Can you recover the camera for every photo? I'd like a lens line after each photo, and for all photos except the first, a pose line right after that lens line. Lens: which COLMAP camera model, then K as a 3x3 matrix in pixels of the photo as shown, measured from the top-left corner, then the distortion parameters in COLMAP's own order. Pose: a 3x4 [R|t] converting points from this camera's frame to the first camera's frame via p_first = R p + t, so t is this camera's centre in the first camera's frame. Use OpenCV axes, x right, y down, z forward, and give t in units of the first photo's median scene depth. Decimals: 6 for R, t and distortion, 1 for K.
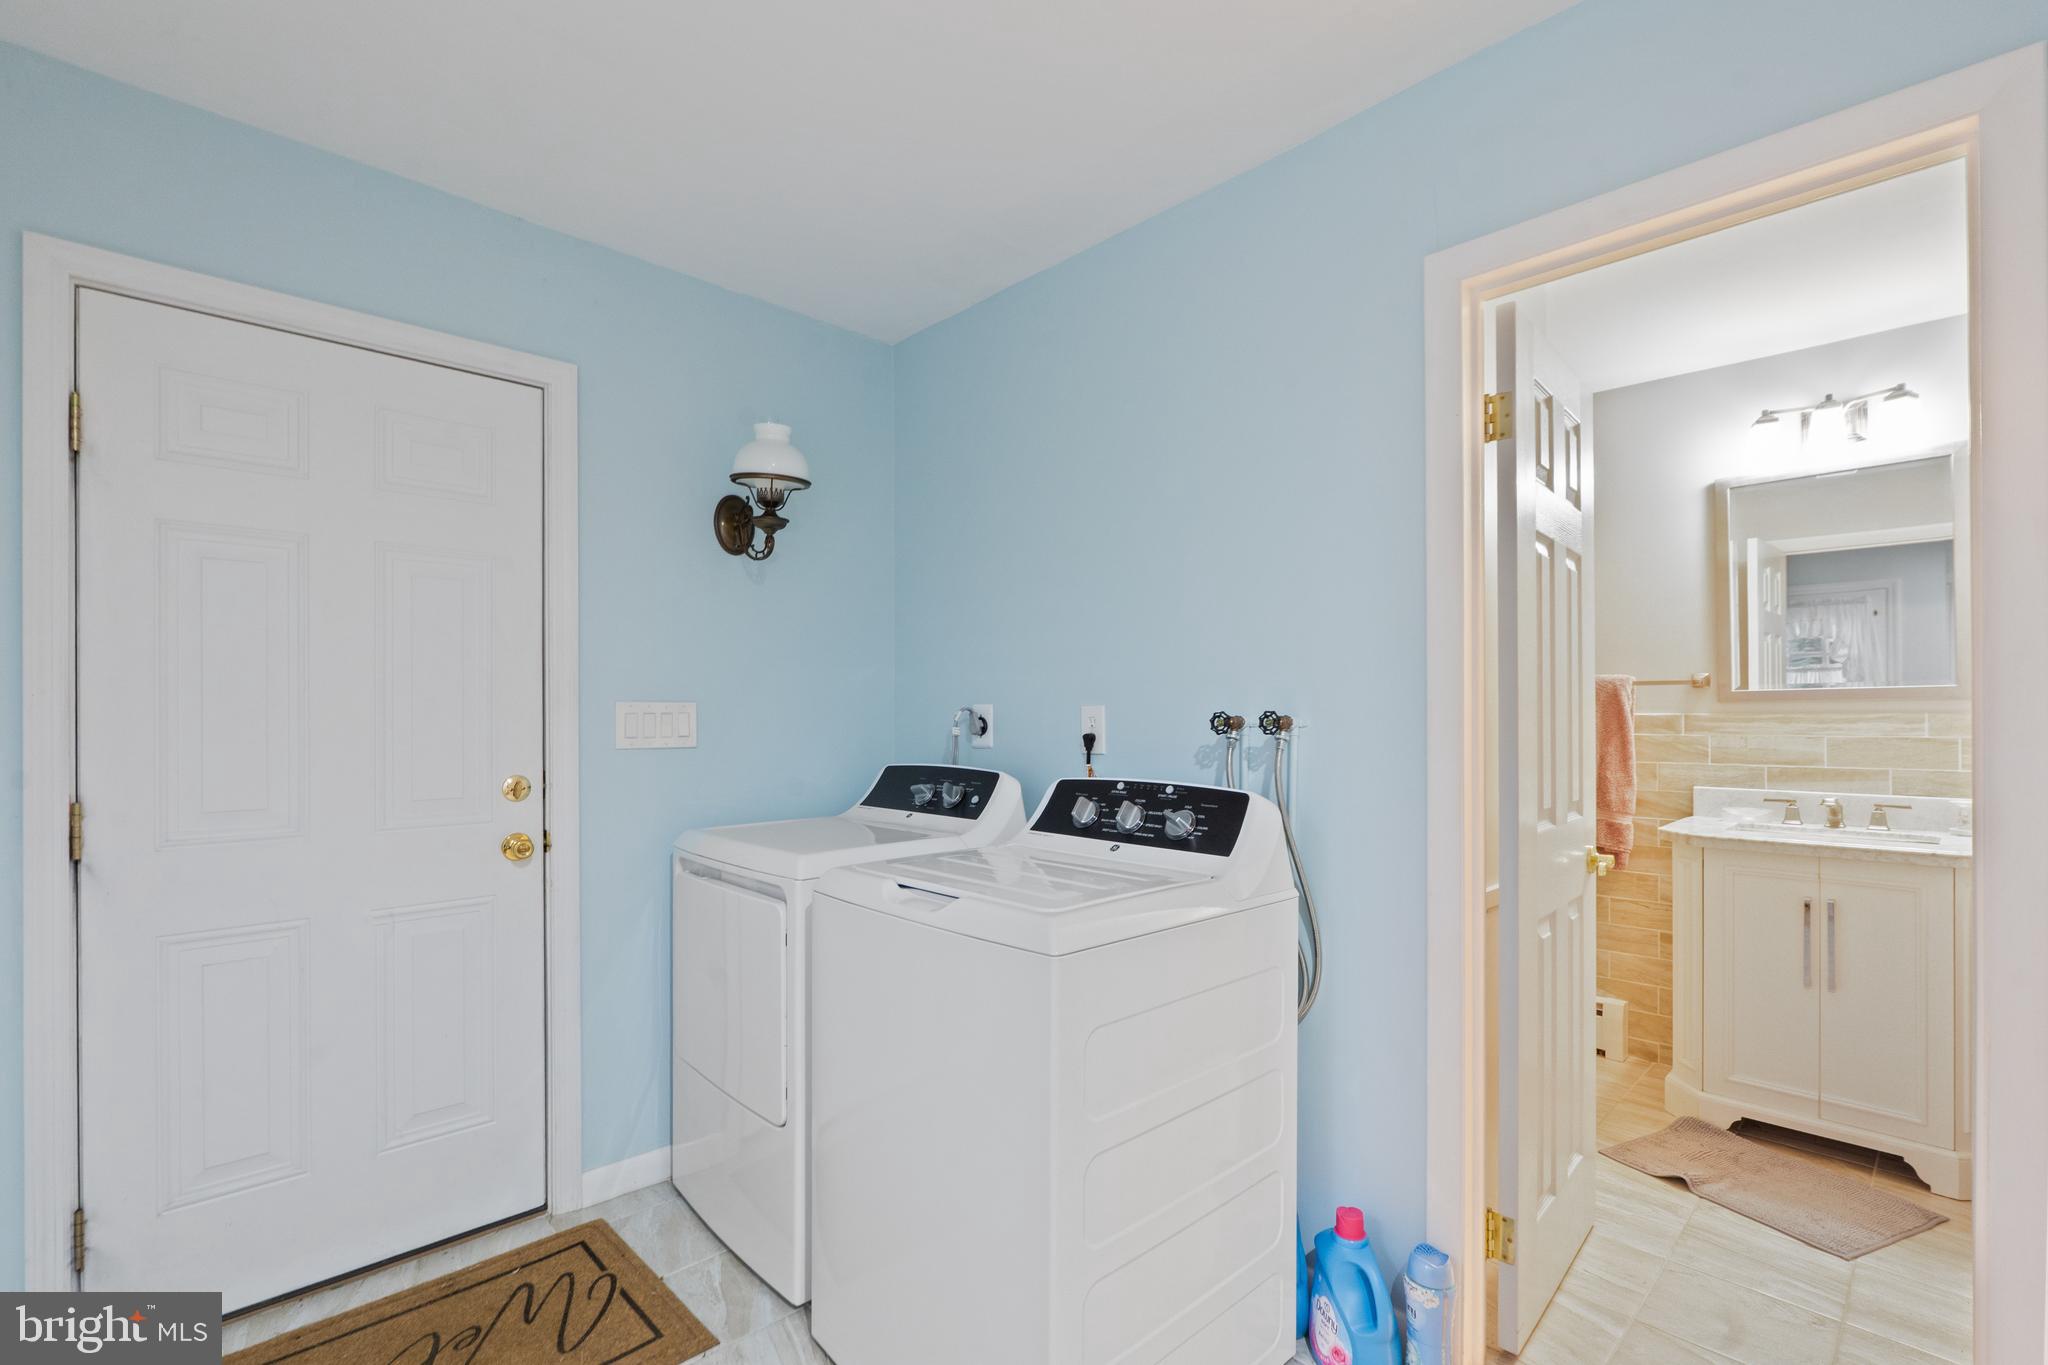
lens RADIAL K [[914.3, 0, 1017.1], [0, 914.3, 696.7], [0, 0, 1]] dist [-0.012236, 0.001890]
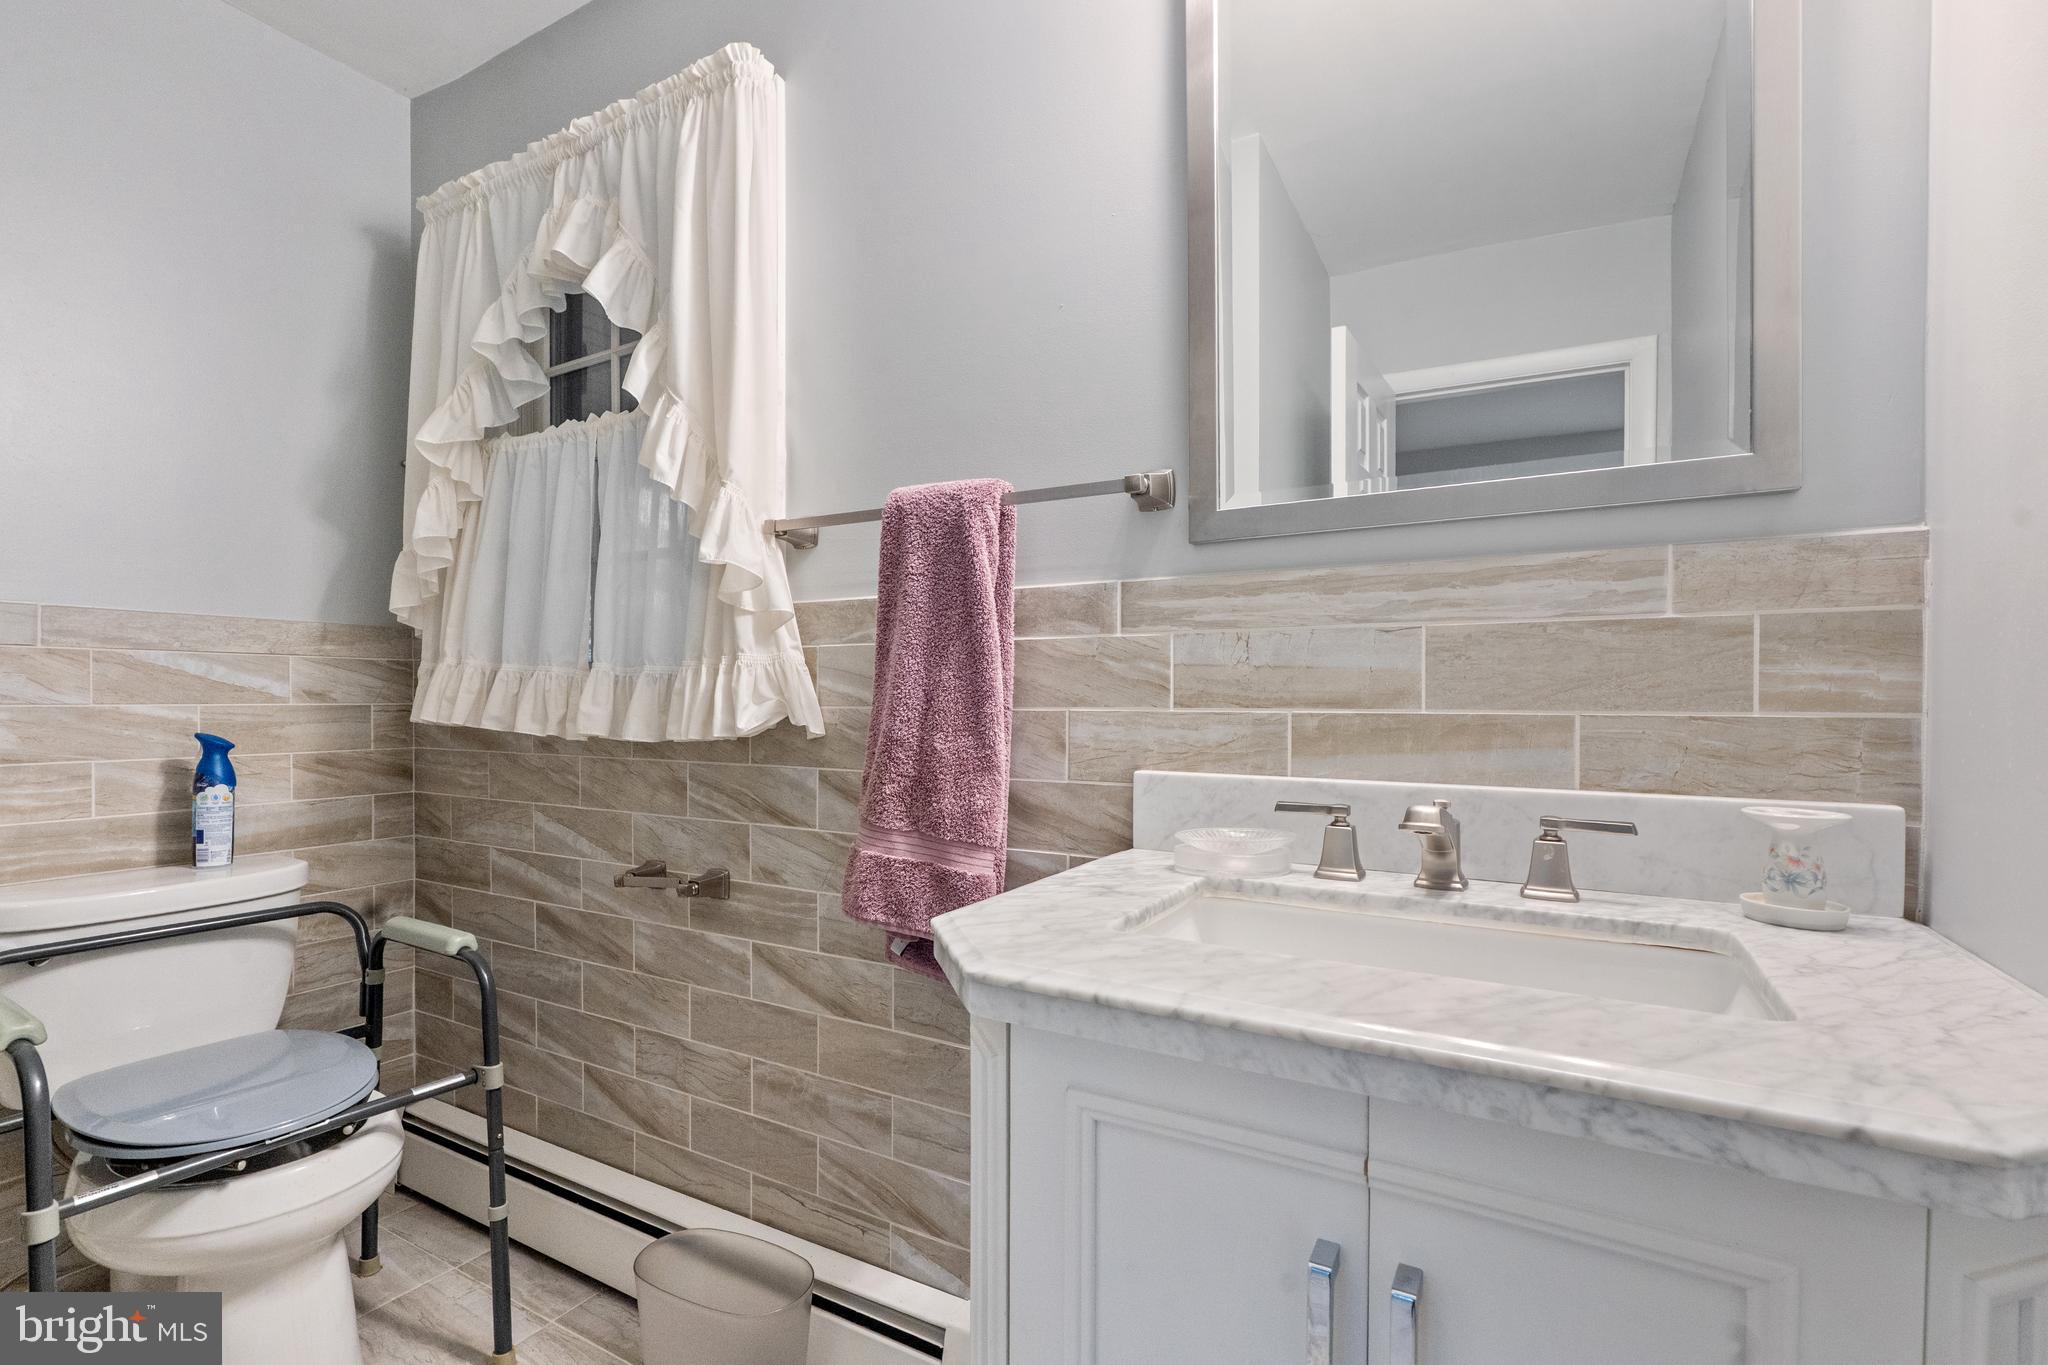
lens RADIAL K [[914.3, 0, 1029.3], [0, 914.3, 691.0], [0, 0, 1]] dist [-0.012236, 0.001890]
pose [[0.958080, 0.004614, 0.286462, 0.620114], [-0.008738, 0.999876, 0.013118, 0.063965], [-0.286366, -0.015072, 0.958002, 0.678241]]
